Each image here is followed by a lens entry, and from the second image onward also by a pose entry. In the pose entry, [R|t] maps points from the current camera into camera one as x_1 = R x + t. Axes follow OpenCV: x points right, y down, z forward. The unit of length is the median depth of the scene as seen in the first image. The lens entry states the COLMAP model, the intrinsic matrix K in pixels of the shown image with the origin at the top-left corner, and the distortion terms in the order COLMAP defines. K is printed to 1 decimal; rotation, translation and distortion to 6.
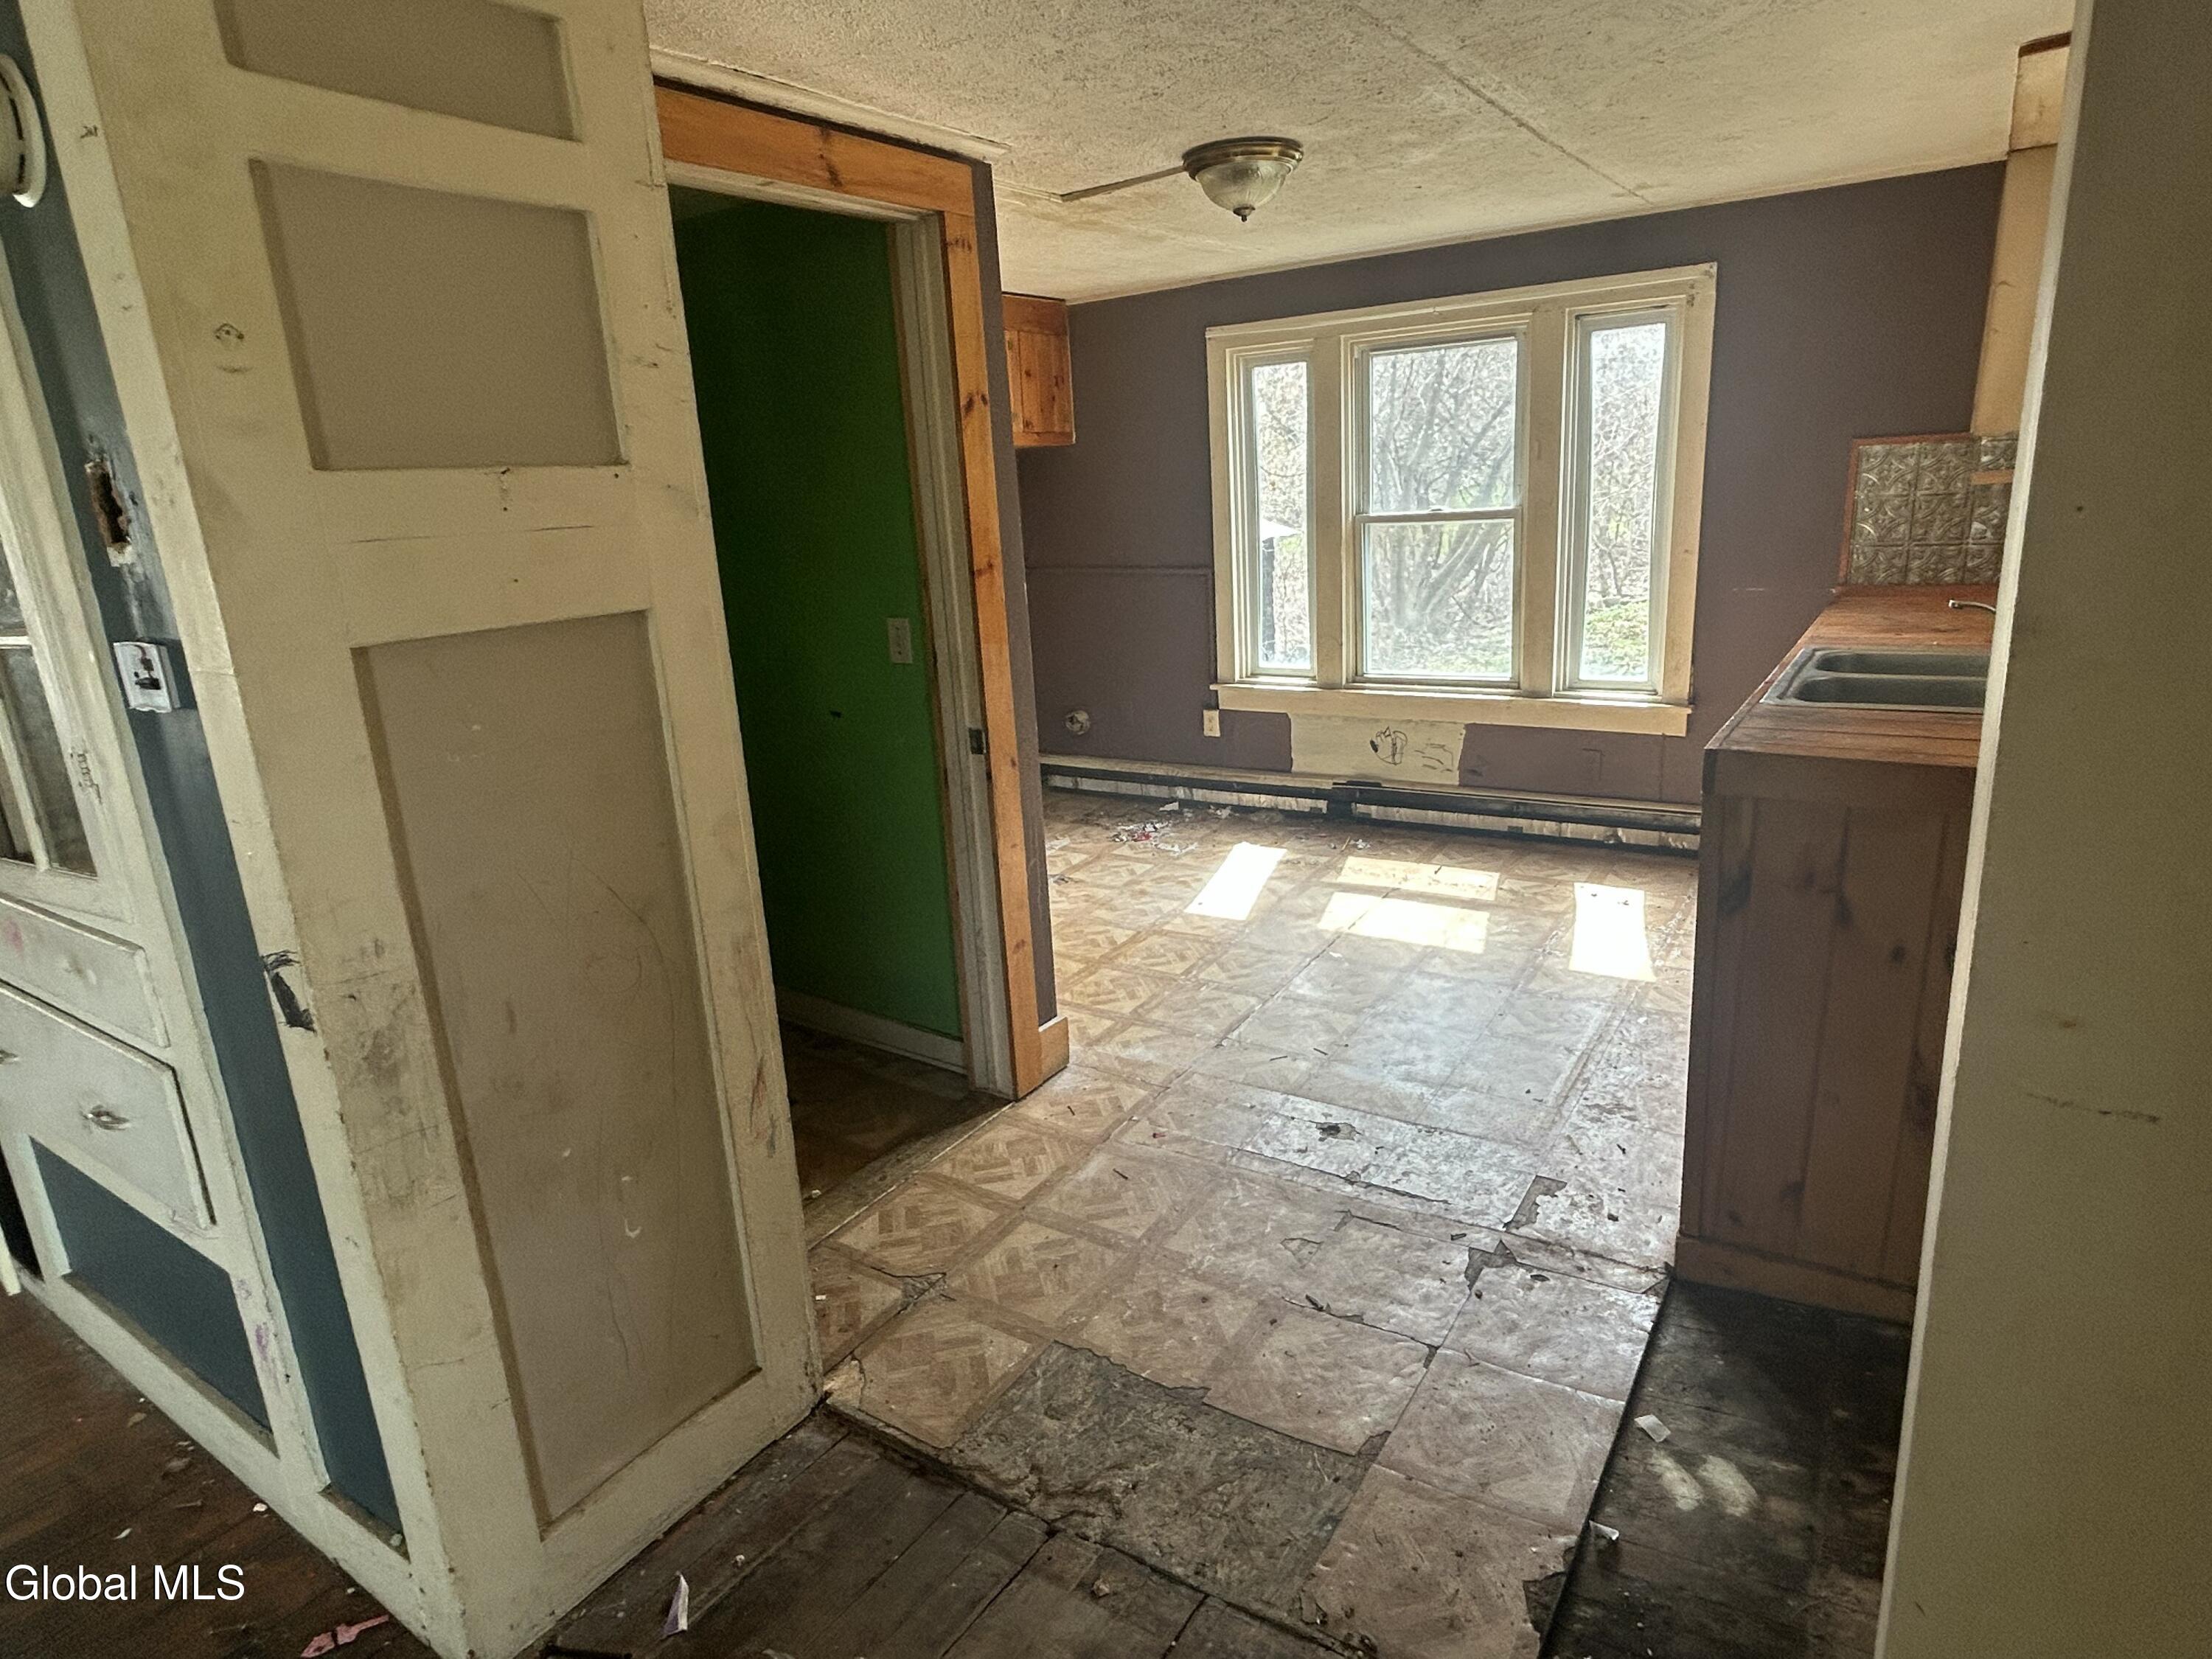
lens RADIAL K [[1245.7, 0, 1106.0], [0, 1245.7, 829.5], [0, 0, 1]] dist [-0.020920, 0.018043]
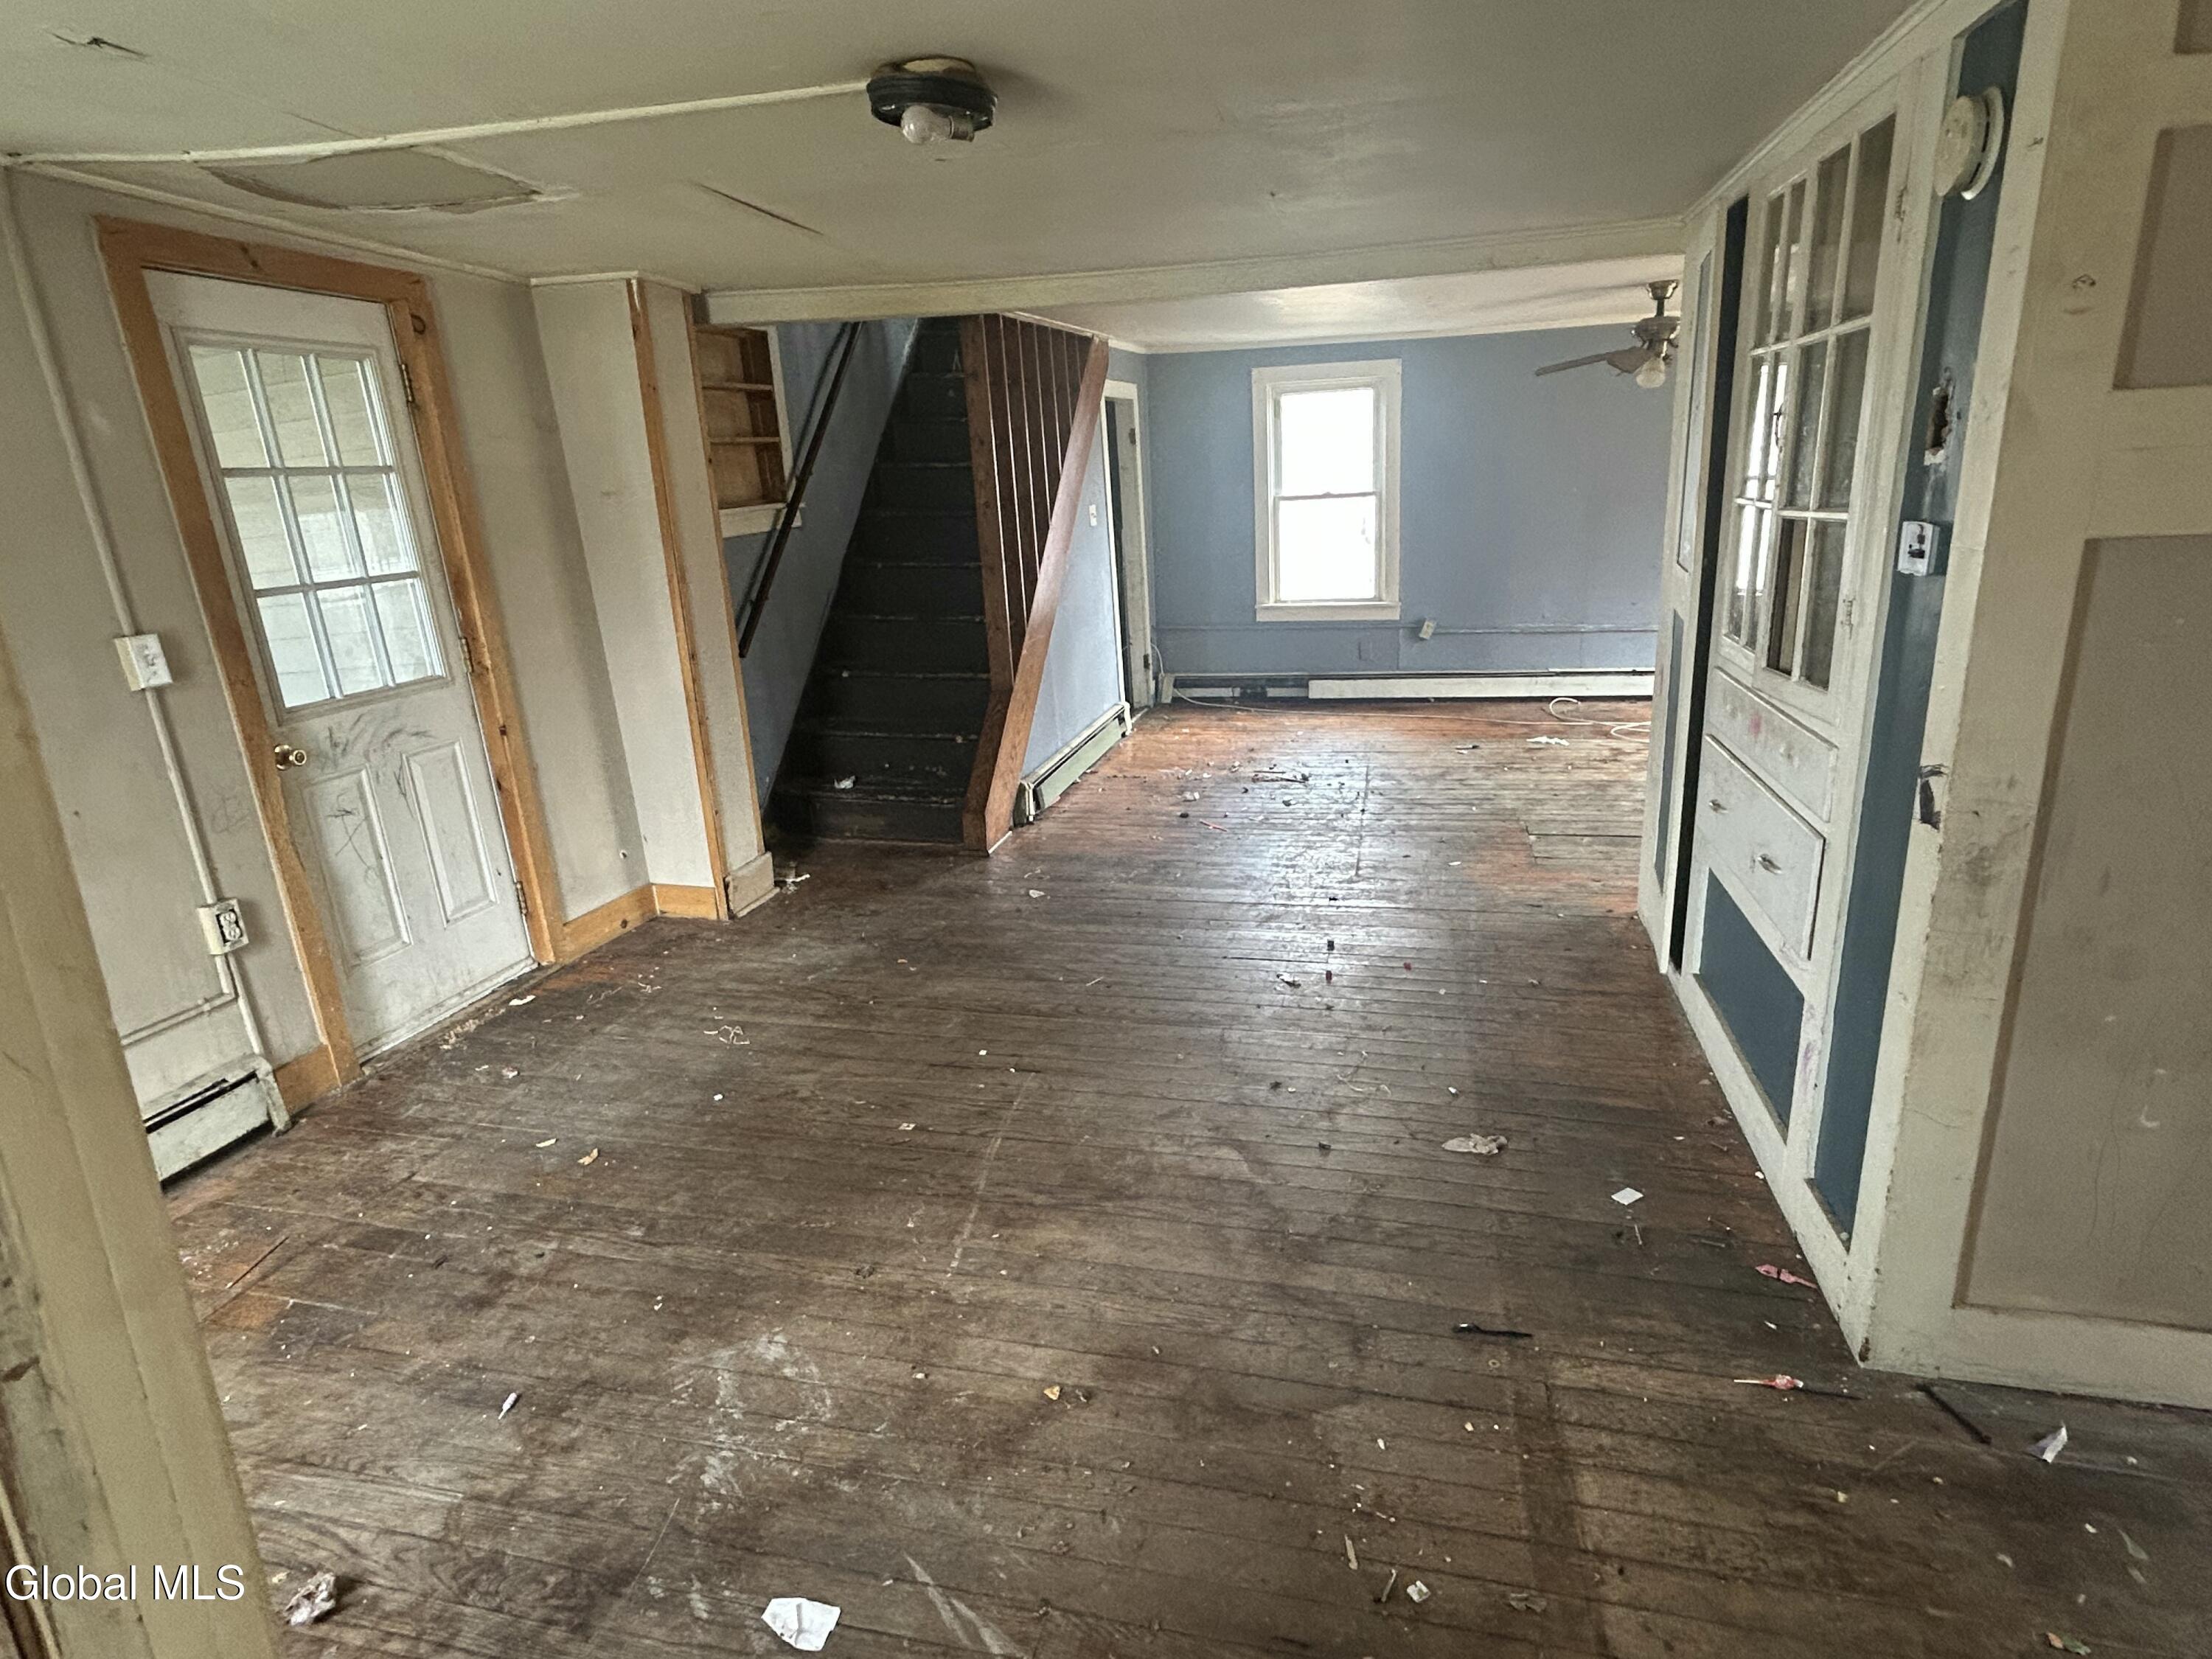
lens RADIAL K [[1245.7, 0, 1106.0], [0, 1245.7, 829.5], [0, 0, 1]] dist [-0.020920, 0.018043]
pose [[0.354541, 0.292563, -0.888092, 0.192212], [-0.227695, 0.948212, 0.221468, 0.066463], [0.906893, 0.123694, 0.402795, -0.295412]]
